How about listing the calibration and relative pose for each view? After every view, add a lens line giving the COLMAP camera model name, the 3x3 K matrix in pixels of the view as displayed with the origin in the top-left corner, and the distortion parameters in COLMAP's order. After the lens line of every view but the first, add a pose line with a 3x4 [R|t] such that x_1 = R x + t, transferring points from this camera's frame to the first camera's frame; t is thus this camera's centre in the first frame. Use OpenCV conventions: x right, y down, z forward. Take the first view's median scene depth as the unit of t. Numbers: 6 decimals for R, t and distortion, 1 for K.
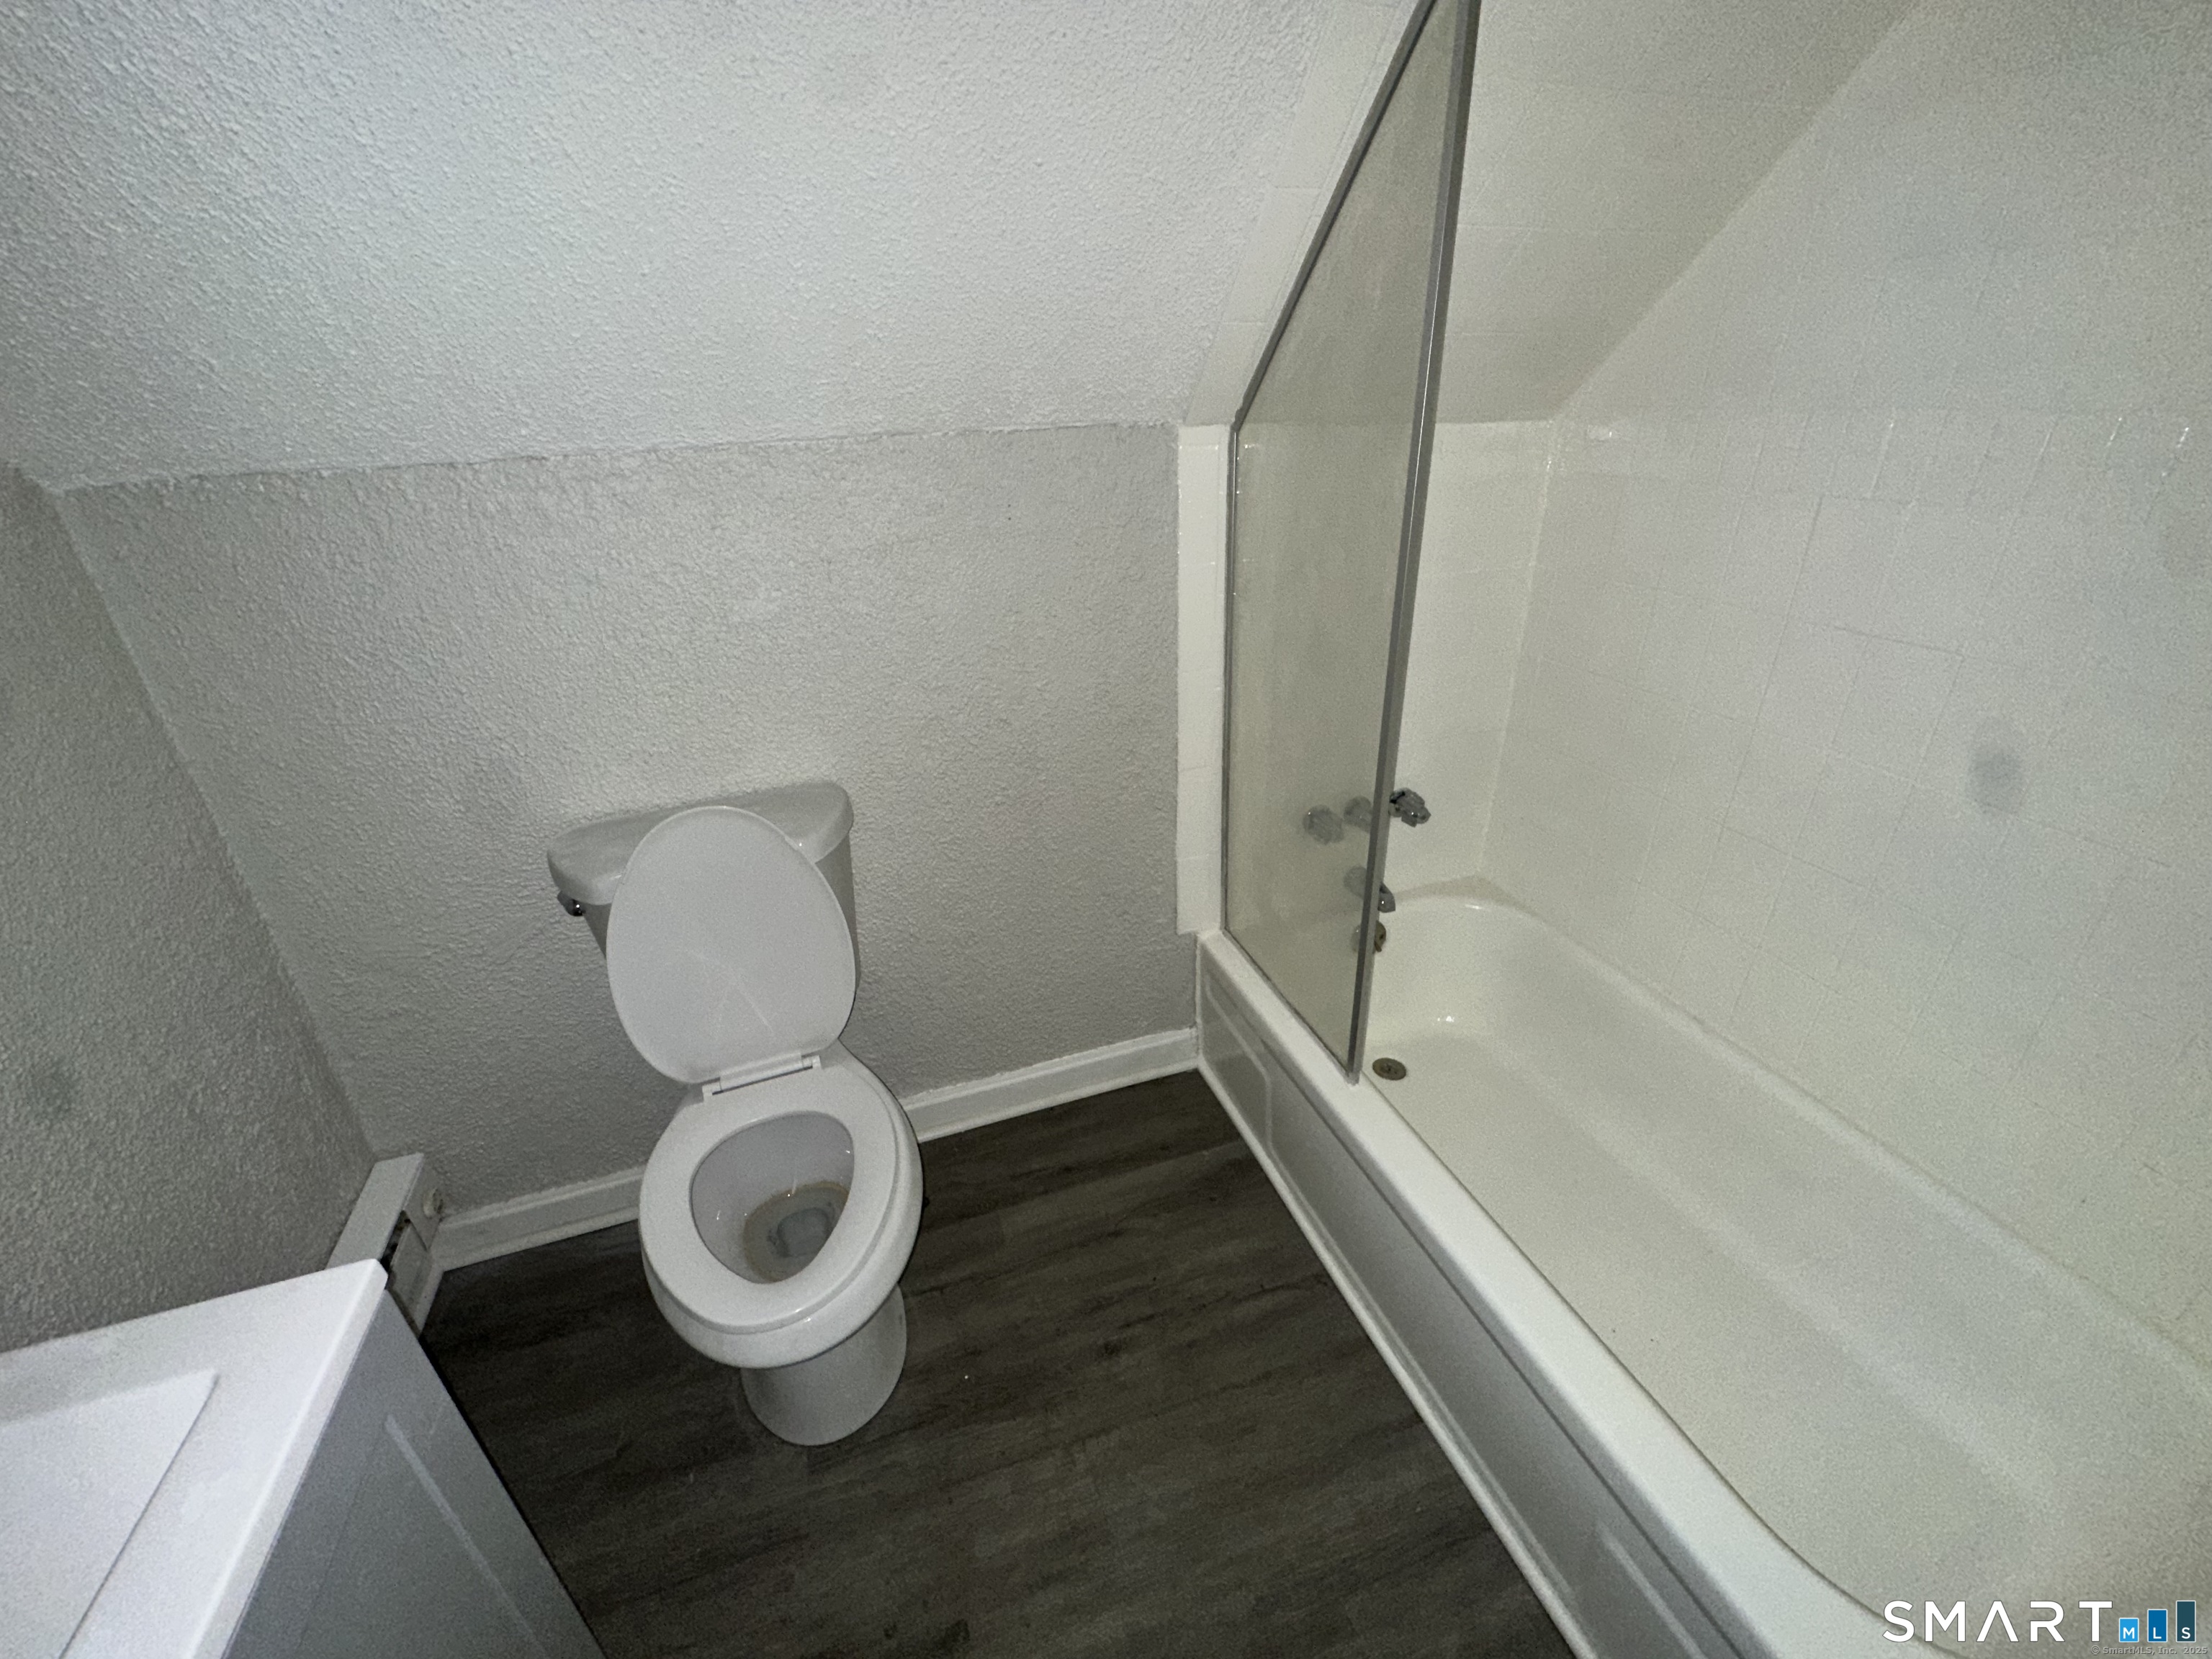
lens RADIAL K [[884.6, 0, 1107.5], [0, 884.6, 826.4], [0, 0, 1]] dist [-0.002267, -0.000016]
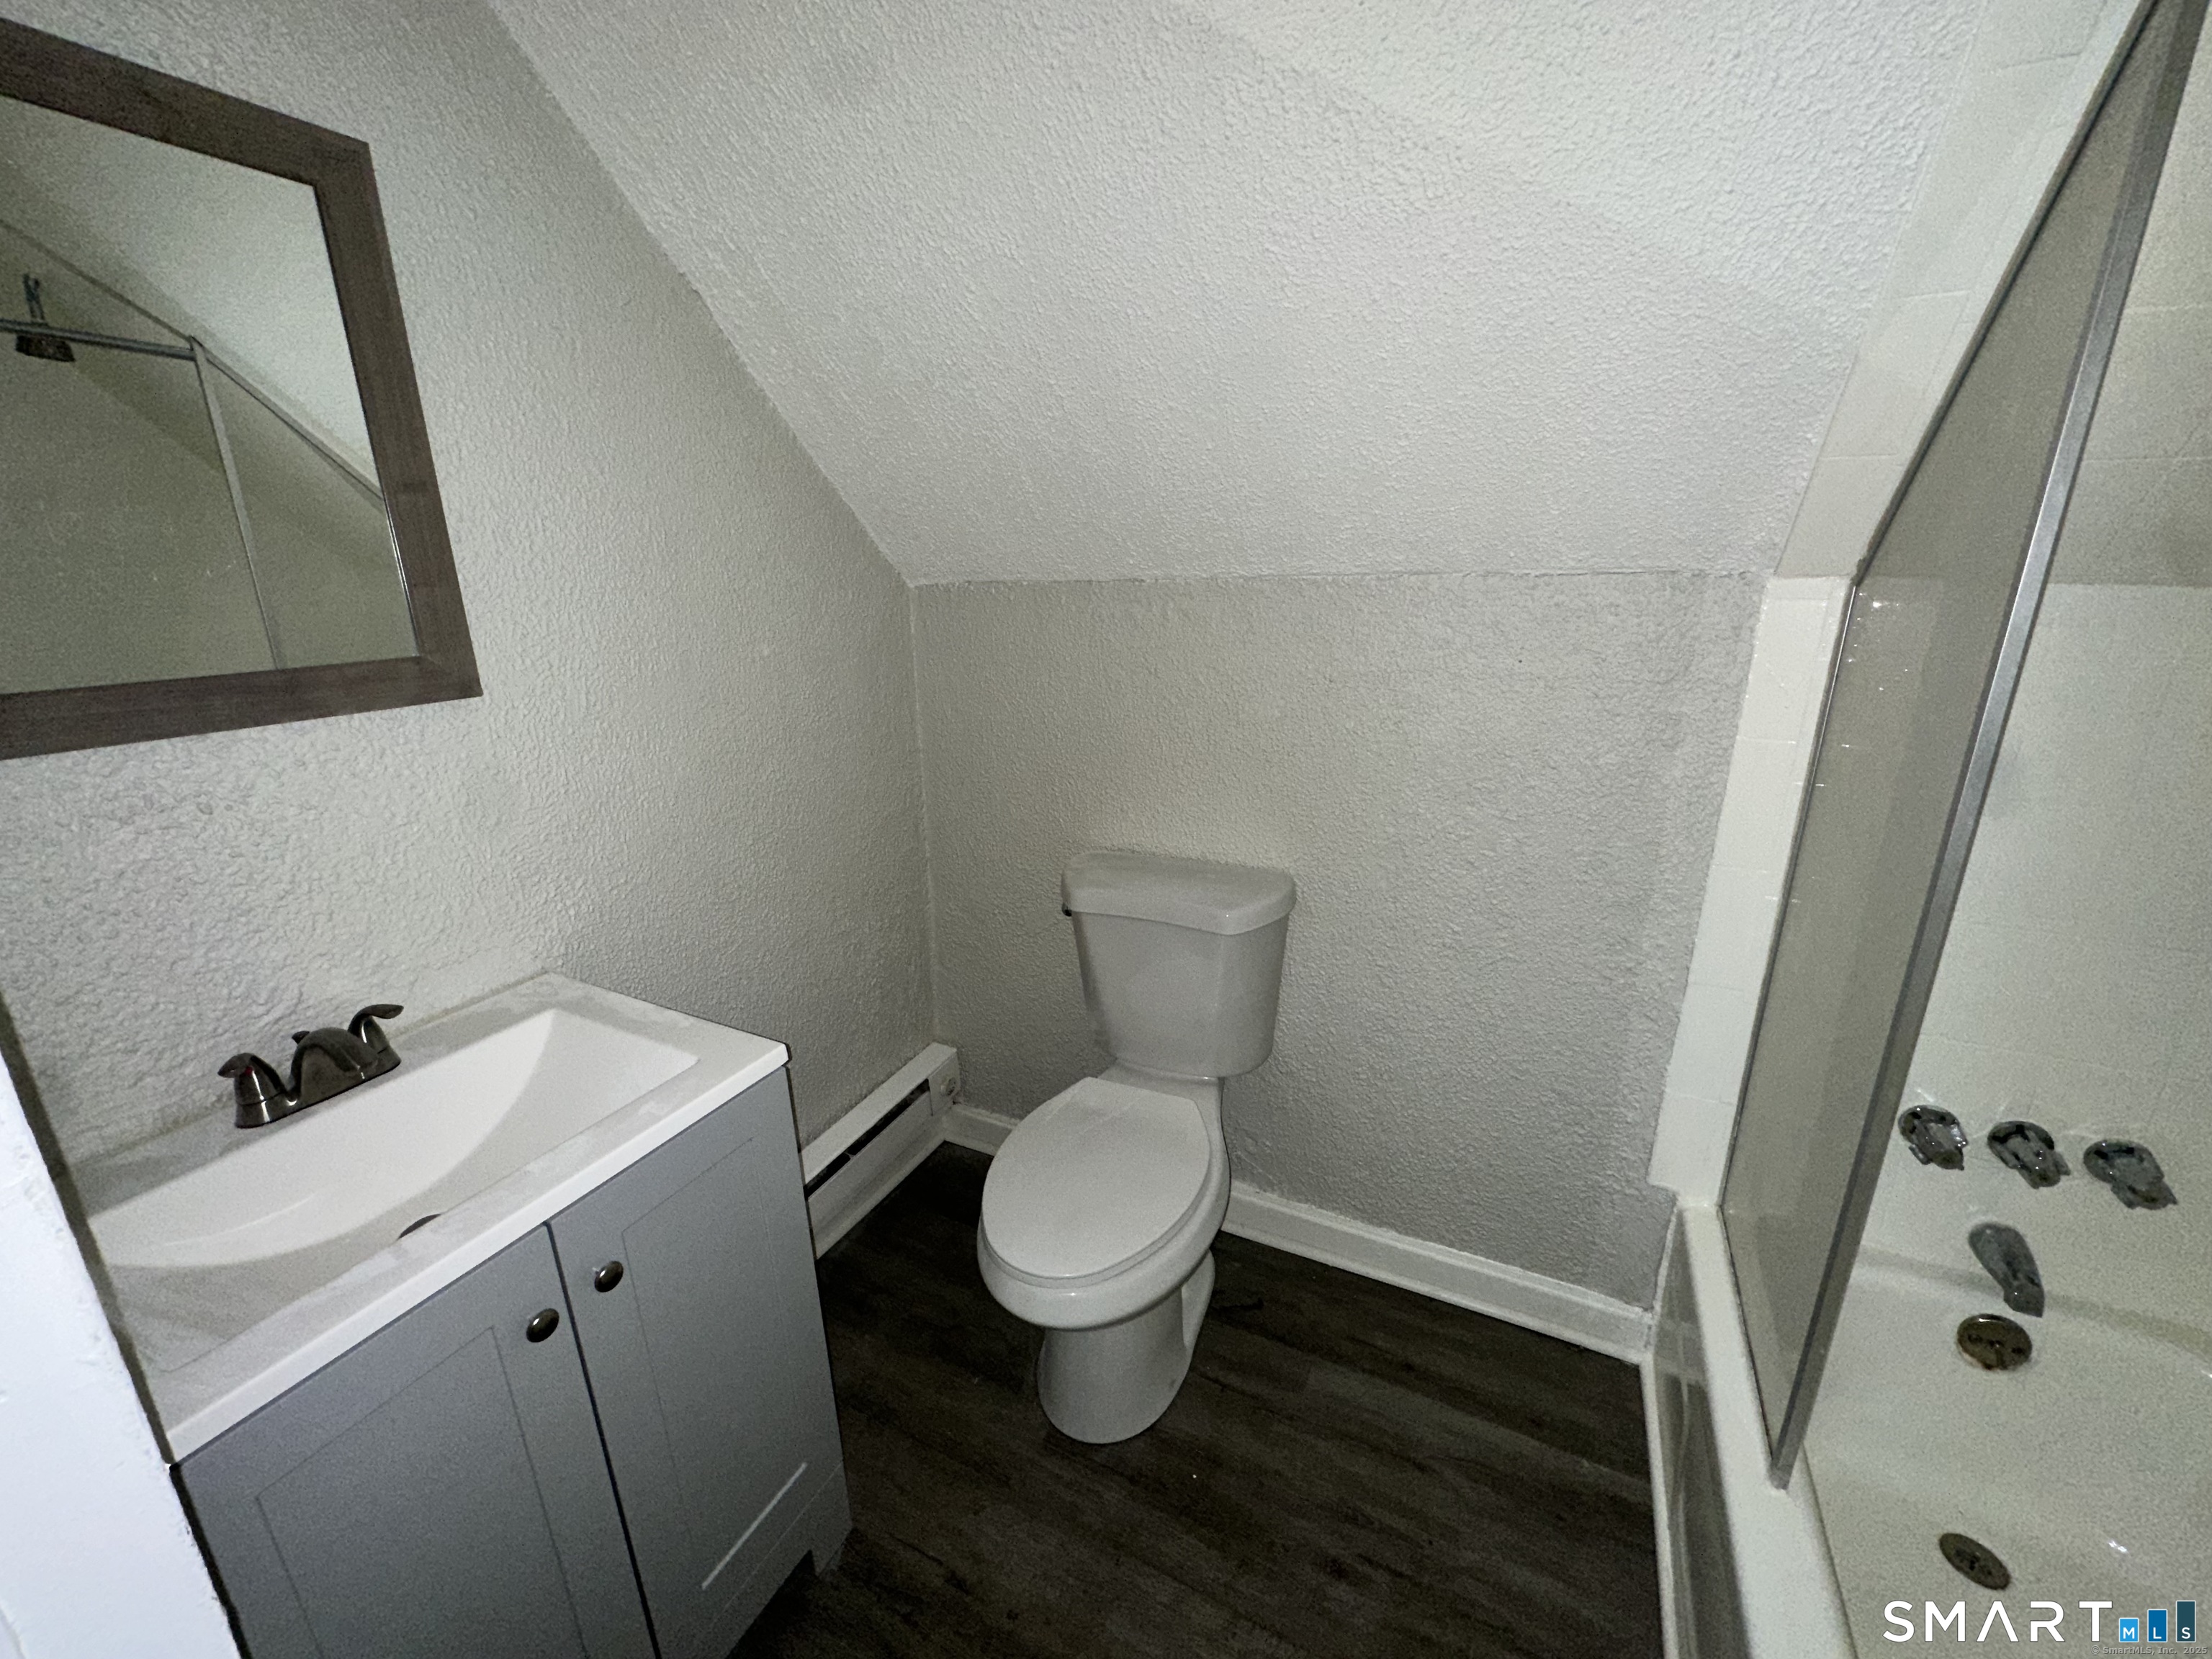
lens RADIAL K [[884.6, 0, 1105.4], [0, 884.6, 827.4], [0, 0, 1]] dist [-0.002267, -0.000016]
pose [[0.702962, 0.229003, -0.673352, 0.251288], [-0.315710, 0.948831, -0.006901, -0.026981], [0.637316, 0.217435, 0.739290, 0.042072]]
